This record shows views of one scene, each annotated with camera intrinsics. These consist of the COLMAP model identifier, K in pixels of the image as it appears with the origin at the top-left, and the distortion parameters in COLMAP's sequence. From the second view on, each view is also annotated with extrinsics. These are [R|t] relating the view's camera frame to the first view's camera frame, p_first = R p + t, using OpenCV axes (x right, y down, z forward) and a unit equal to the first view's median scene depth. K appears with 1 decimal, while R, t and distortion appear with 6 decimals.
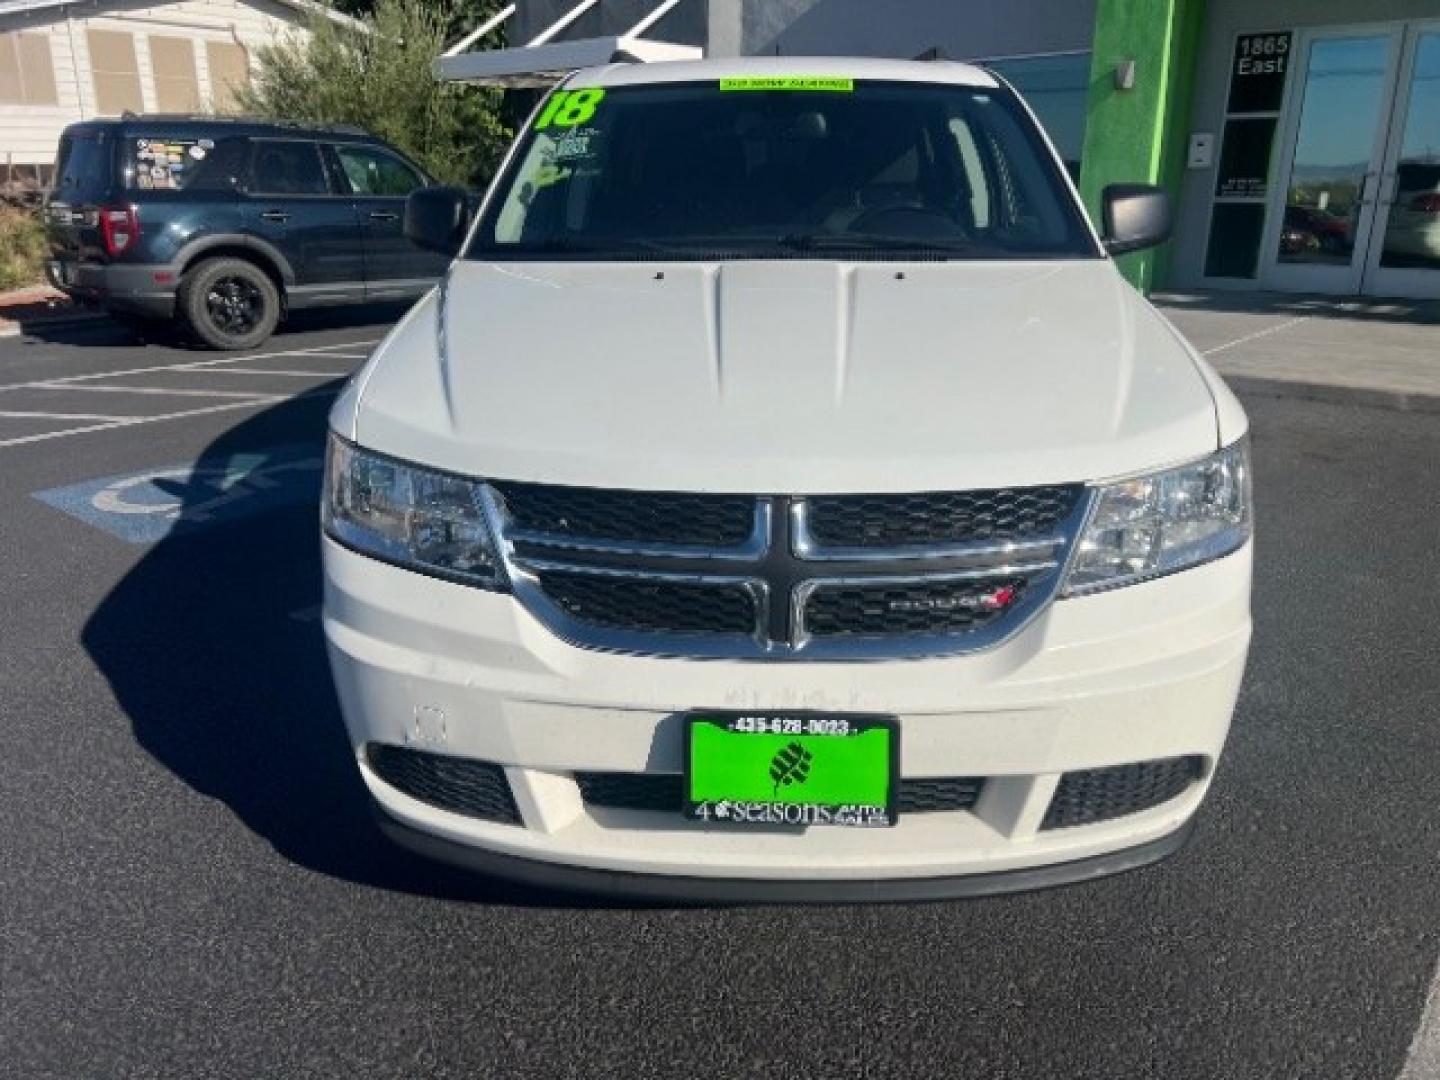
lens RADIAL K [[1080.7, 0, 720.0], [0, 1080.7, 540.0], [0, 0, 1]] dist [0.032137, -0.003079]
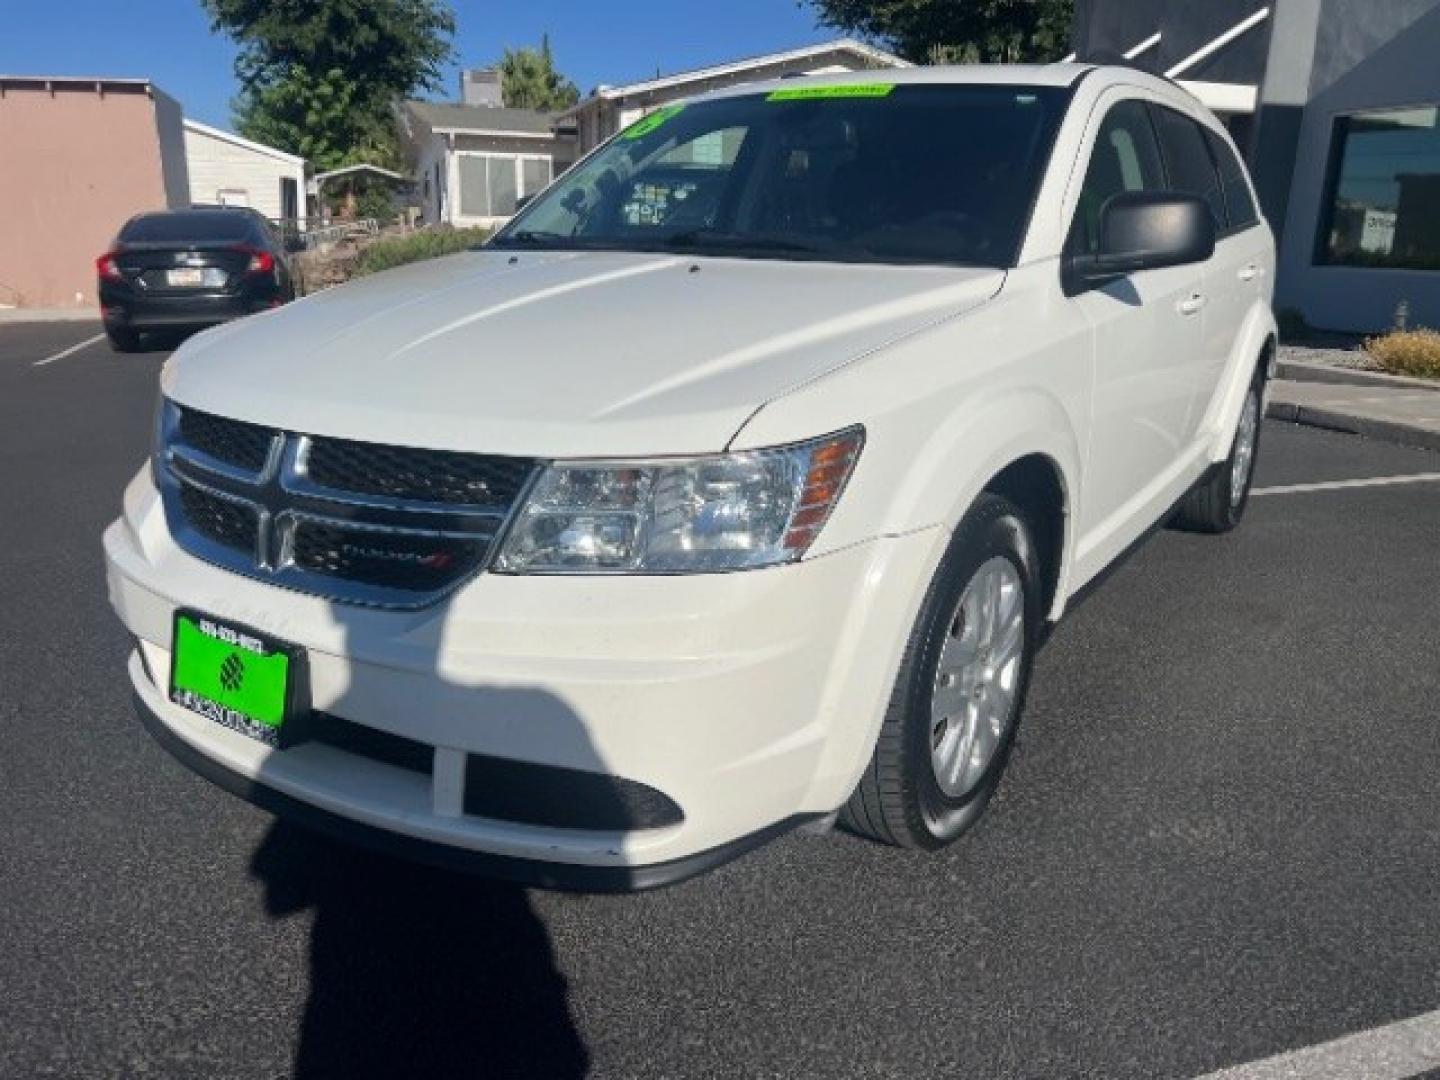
lens RADIAL K [[1104.1, 0, 720.0], [0, 1104.1, 540.0], [0, 0, 1]] dist [-0.007318, -0.004859]
pose [[0.857752, 0.152352, -0.490969, 0.967239], [-0.176422, 0.984311, -0.002779, -0.008840], [0.482843, 0.089001, 0.871173, 0.238425]]
